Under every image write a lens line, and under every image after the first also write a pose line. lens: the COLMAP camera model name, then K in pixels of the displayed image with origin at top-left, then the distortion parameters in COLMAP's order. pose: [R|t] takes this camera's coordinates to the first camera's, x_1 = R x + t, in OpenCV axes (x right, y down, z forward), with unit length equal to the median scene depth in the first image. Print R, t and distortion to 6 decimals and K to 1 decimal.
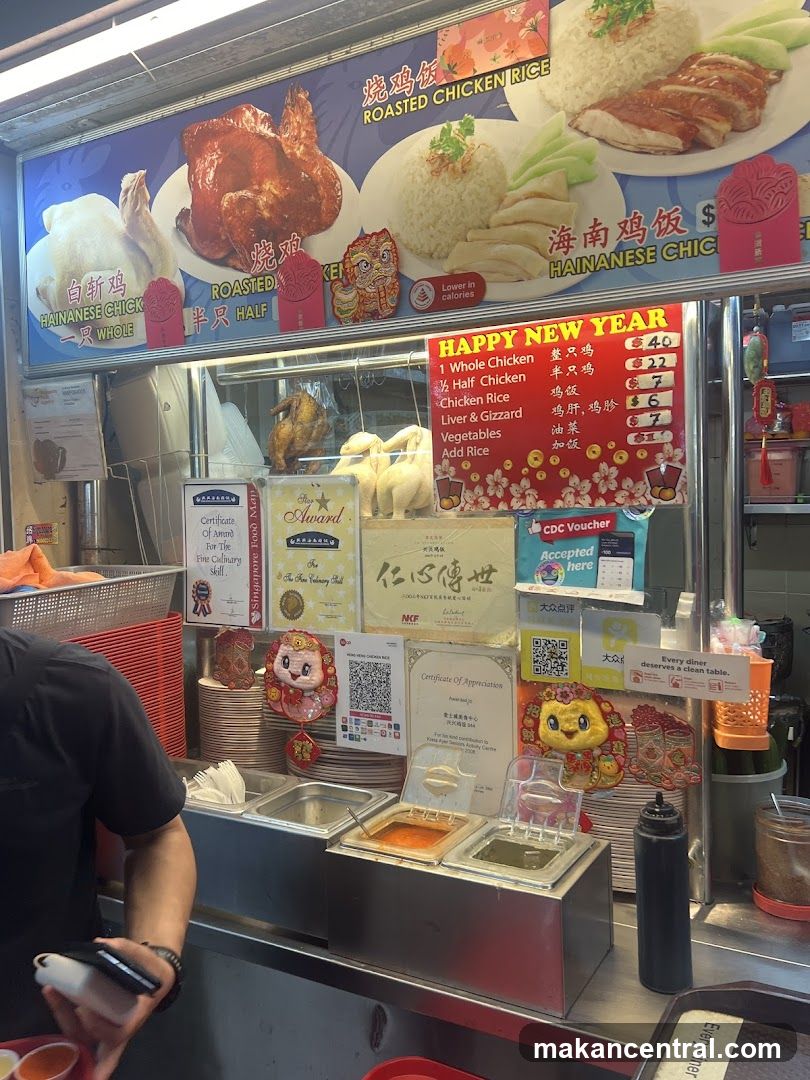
lens RADIAL K [[888.8, 0, 398.3], [0, 888.8, 529.4], [0, 0, 1]] dist [0.069474, -0.076308]
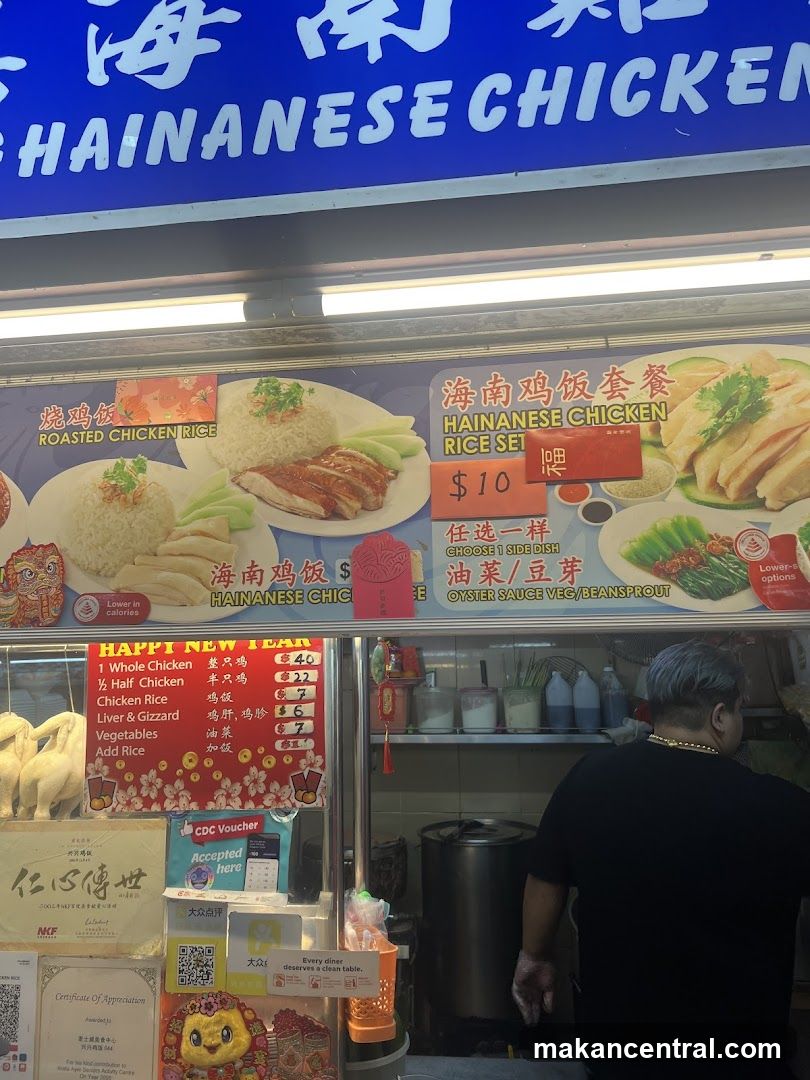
lens RADIAL K [[810.6, 0, 398.3], [0, 810.6, 532.0], [0, 0, 1]] dist [0.047914, -0.059283]
pose [[0.916769, 0.074379, 0.392432, -0.018596], [0.015621, 0.975080, -0.221304, -0.122510], [-0.399113, 0.209015, 0.892761, -0.017044]]
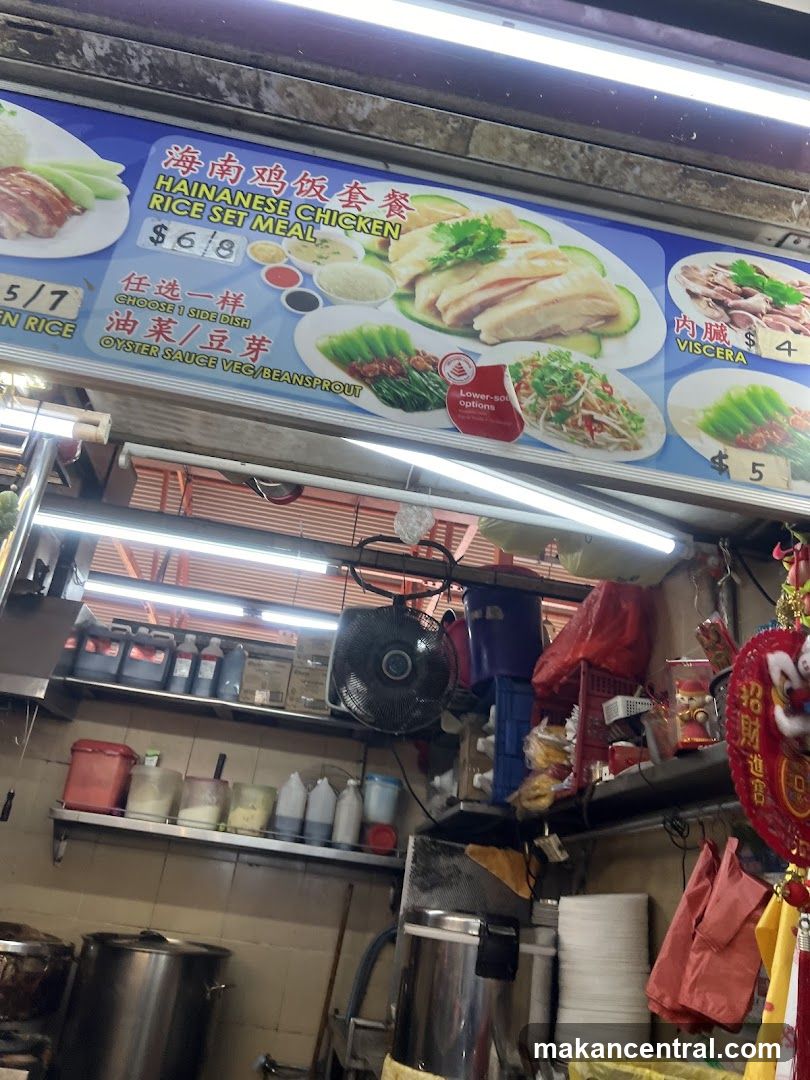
lens RADIAL K [[810.6, 0, 410.8], [0, 810.6, 543.3], [0, 0, 1]] dist [0.047914, -0.059283]
pose [[0.762260, 0.366300, 0.533652, 0.257434], [-0.111894, 0.886623, -0.448752, 0.186548], [-0.637526, 0.282353, 0.716824, 0.116361]]
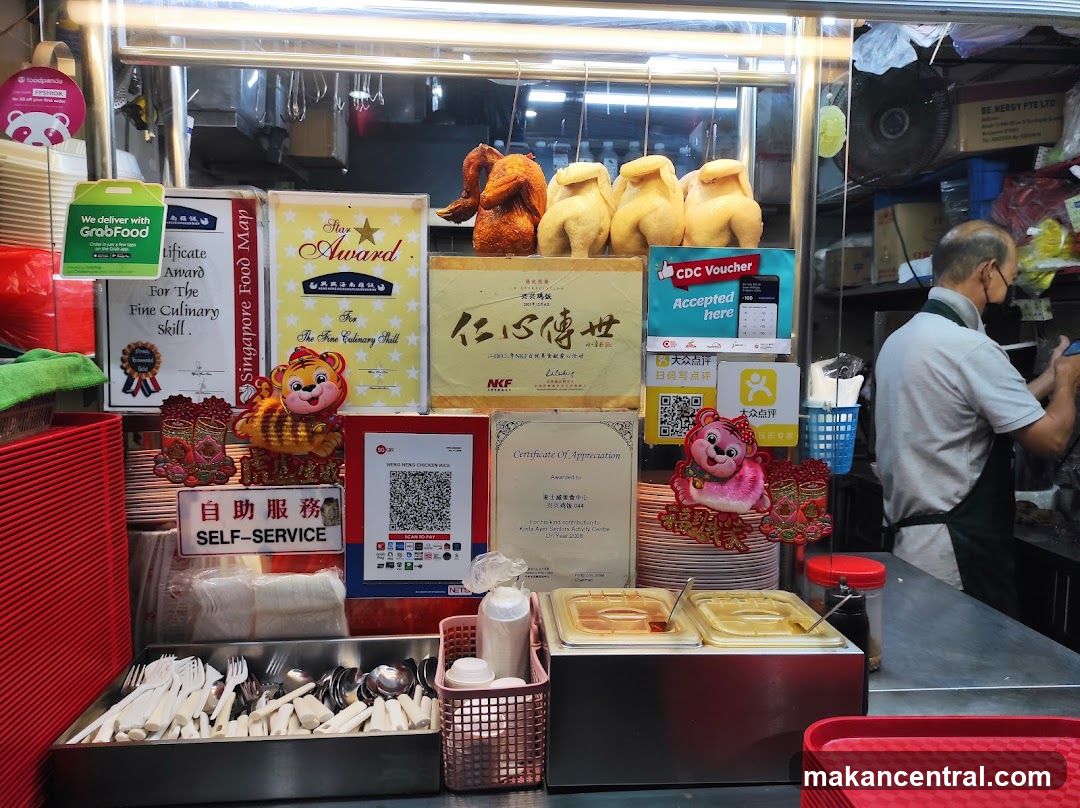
lens RADIAL K [[888.8, 0, 534.7], [0, 888.8, 406.2], [0, 0, 1]] dist [0.069474, -0.076308]
pose [[0.818796, -0.025343, 0.573525, -0.448059], [-0.003549, 0.998783, 0.049201, 0.086163], [-0.574074, -0.042321, 0.817709, 0.345468]]
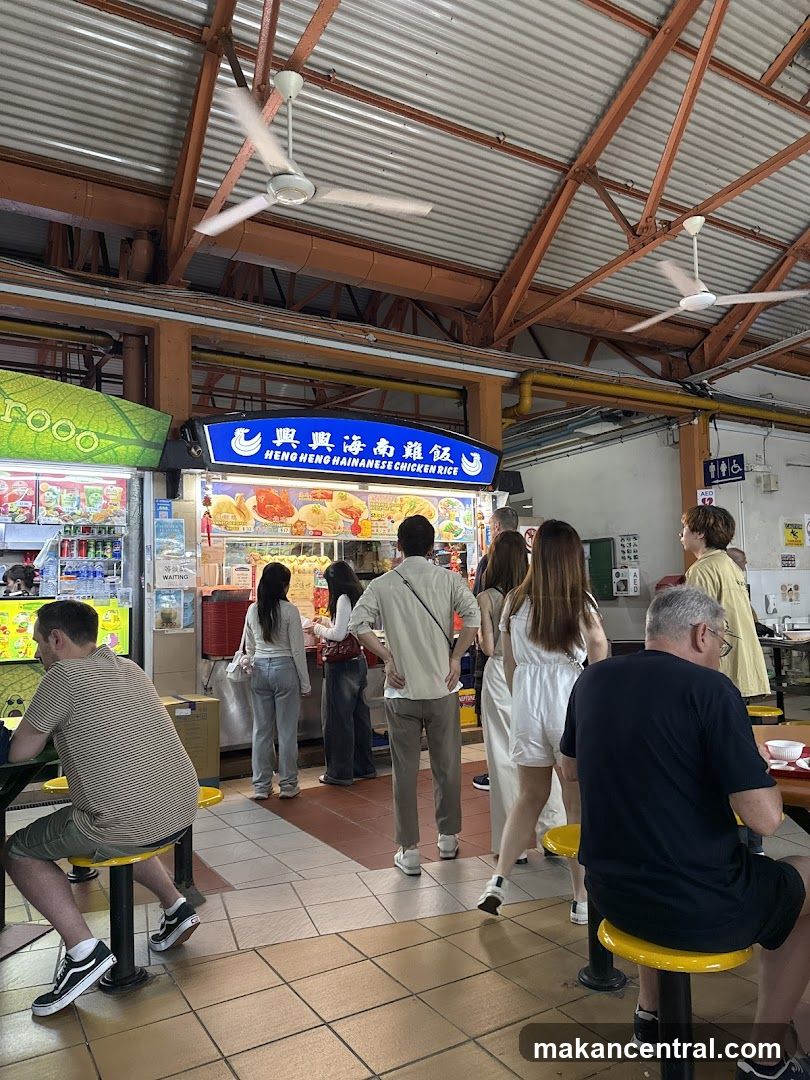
lens RADIAL K [[727.1, 0, 405.6], [0, 727.1, 536.6], [0, 0, 1]] dist [0.034071, -0.049674]
pose [[0.468318, 0.081235, 0.879818, -3.421544], [0.050888, 0.991632, -0.118647, 0.306194], [-0.882093, 0.100336, 0.460265, -1.491895]]
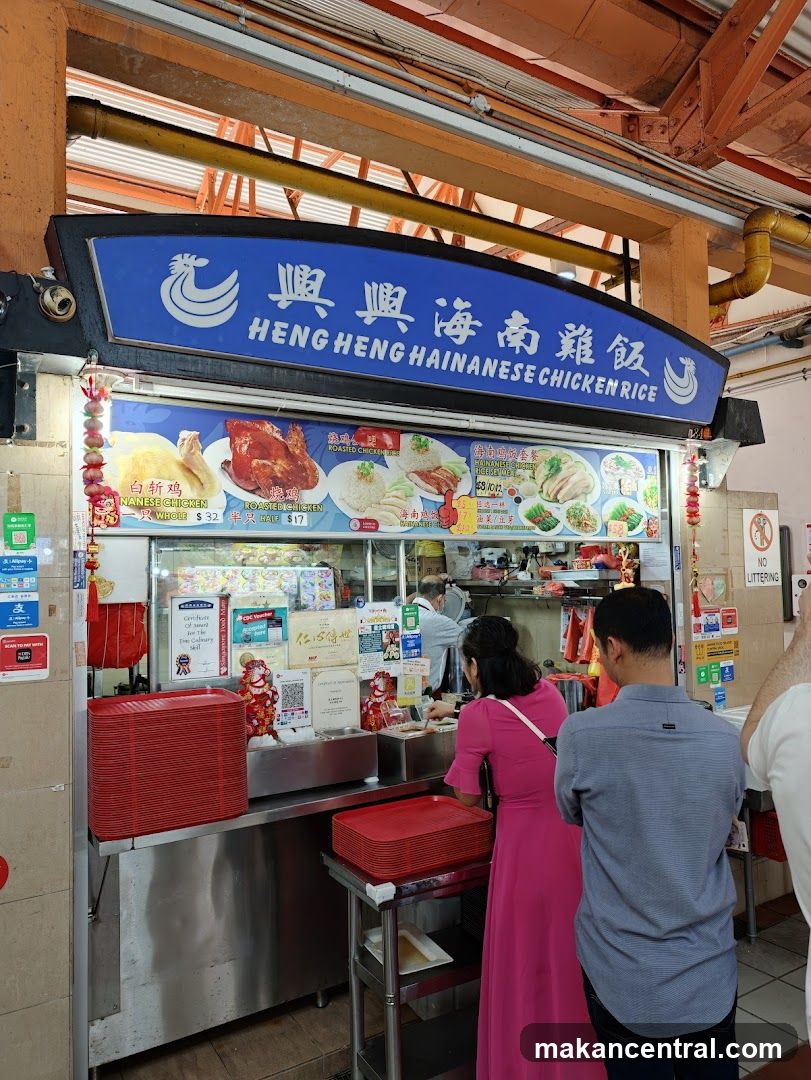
lens RADIAL K [[727.1, 0, 392.0], [0, 727.1, 533.3], [0, 0, 1]] dist [0.034071, -0.049674]
pose [[0.476511, 0.061018, 0.877048, -1.568963], [0.046144, 0.994478, -0.094259, -0.039939], [-0.877957, 0.085386, 0.471064, -0.037589]]
